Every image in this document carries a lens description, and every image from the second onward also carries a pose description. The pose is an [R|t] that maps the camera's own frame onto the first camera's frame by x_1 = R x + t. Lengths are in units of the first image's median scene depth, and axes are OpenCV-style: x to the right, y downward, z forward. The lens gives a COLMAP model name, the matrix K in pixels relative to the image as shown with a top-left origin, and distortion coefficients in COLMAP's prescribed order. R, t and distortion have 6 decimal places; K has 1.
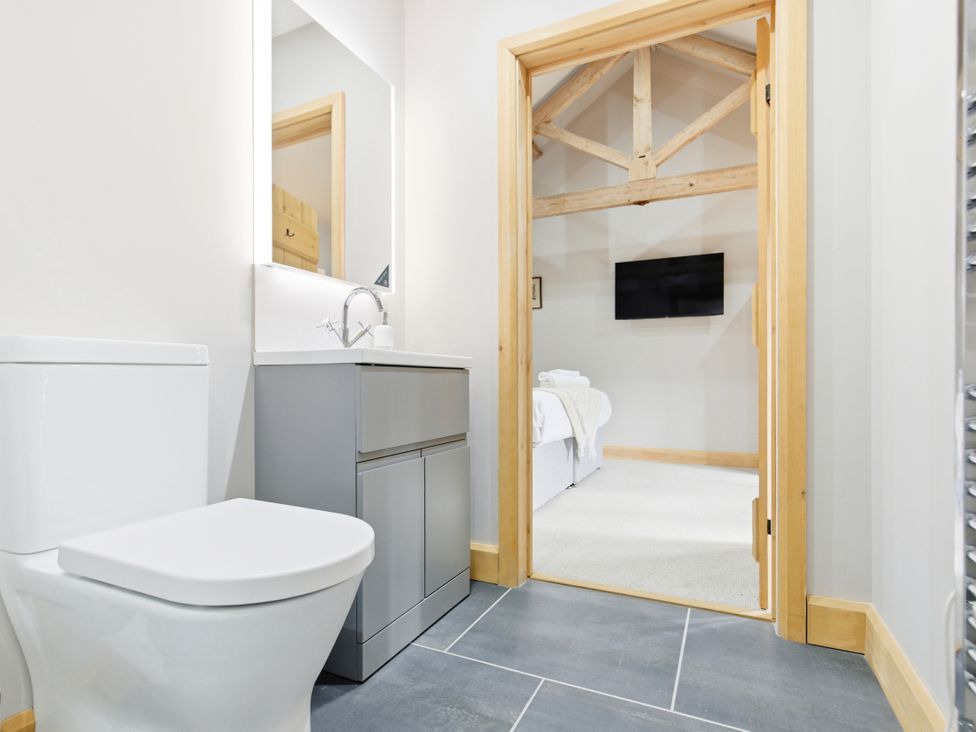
lens RADIAL K [[502.4, 0, 485.4], [0, 502.4, 377.8], [0, 0, 1]] dist [-0.001662, 0.001119]
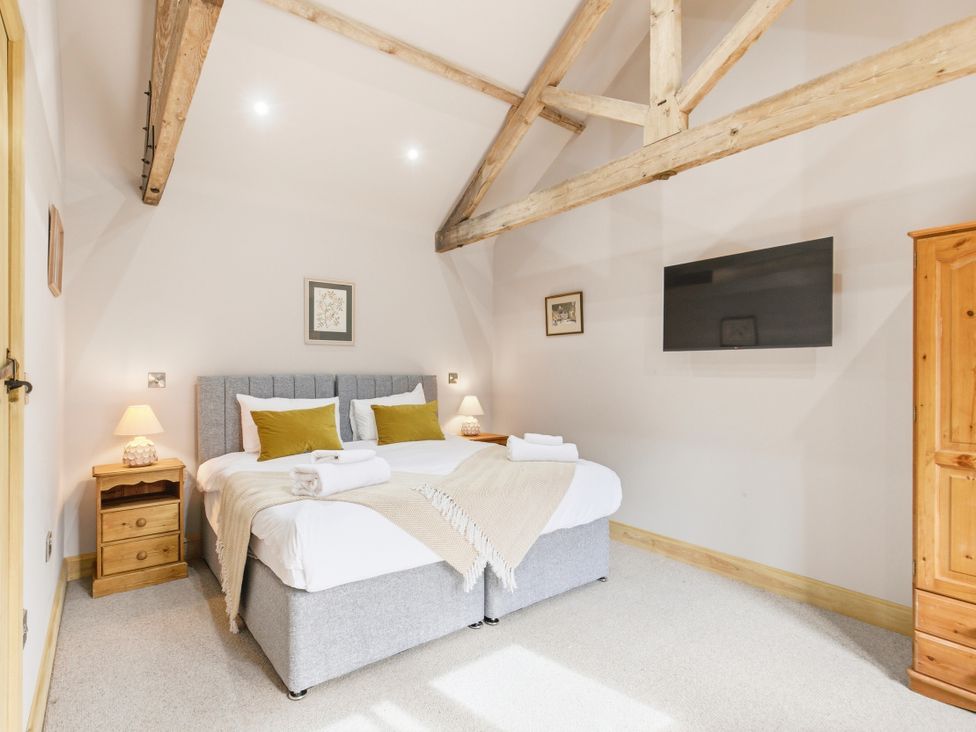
lens RADIAL K [[495.9, 0, 484.5], [0, 495.9, 372.4], [0, 0, 1]] dist [-0.003190, -0.001266]
pose [[0.890753, 0.004357, -0.454467, 0.391448], [-0.003087, 0.999989, 0.003537, -0.100650], [0.454477, -0.001748, 0.890757, 0.336987]]
